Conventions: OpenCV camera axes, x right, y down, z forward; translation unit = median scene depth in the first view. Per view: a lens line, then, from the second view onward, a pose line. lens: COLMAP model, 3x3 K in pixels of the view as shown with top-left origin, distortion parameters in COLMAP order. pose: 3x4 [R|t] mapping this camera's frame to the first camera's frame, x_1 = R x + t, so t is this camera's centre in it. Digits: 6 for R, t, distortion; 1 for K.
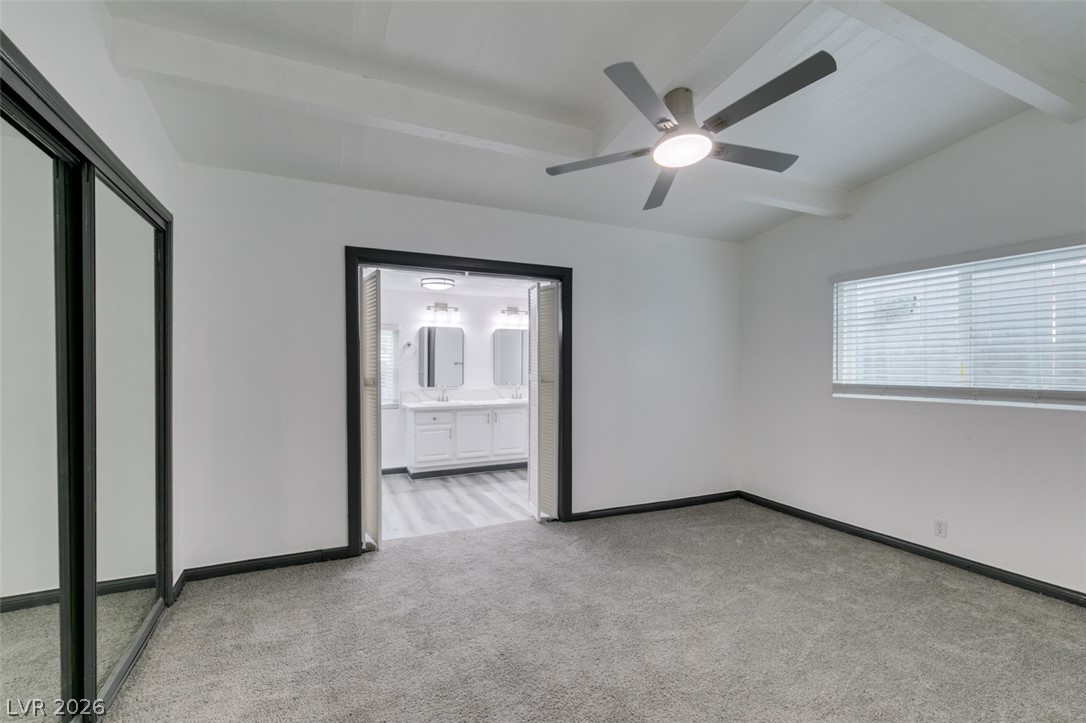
lens RADIAL K [[485.5, 0, 533.9], [0, 485.5, 368.4], [0, 0, 1]] dist [-0.000620, 0.000040]
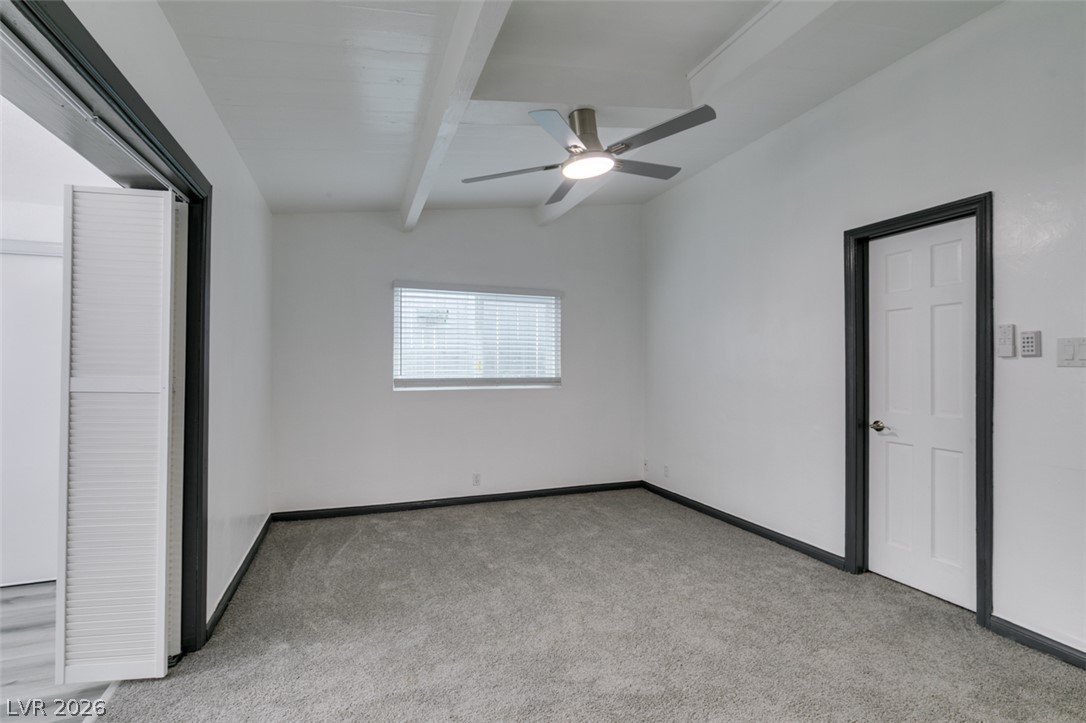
lens RADIAL K [[485.5, 0, 538.7], [0, 485.5, 364.1], [0, 0, 1]] dist [-0.000620, 0.000040]
pose [[0.072440, 0.007005, 0.997348, -0.494804], [0.003505, 0.999967, -0.007278, 0.007686], [-0.997367, 0.004023, 0.072413, 0.651205]]
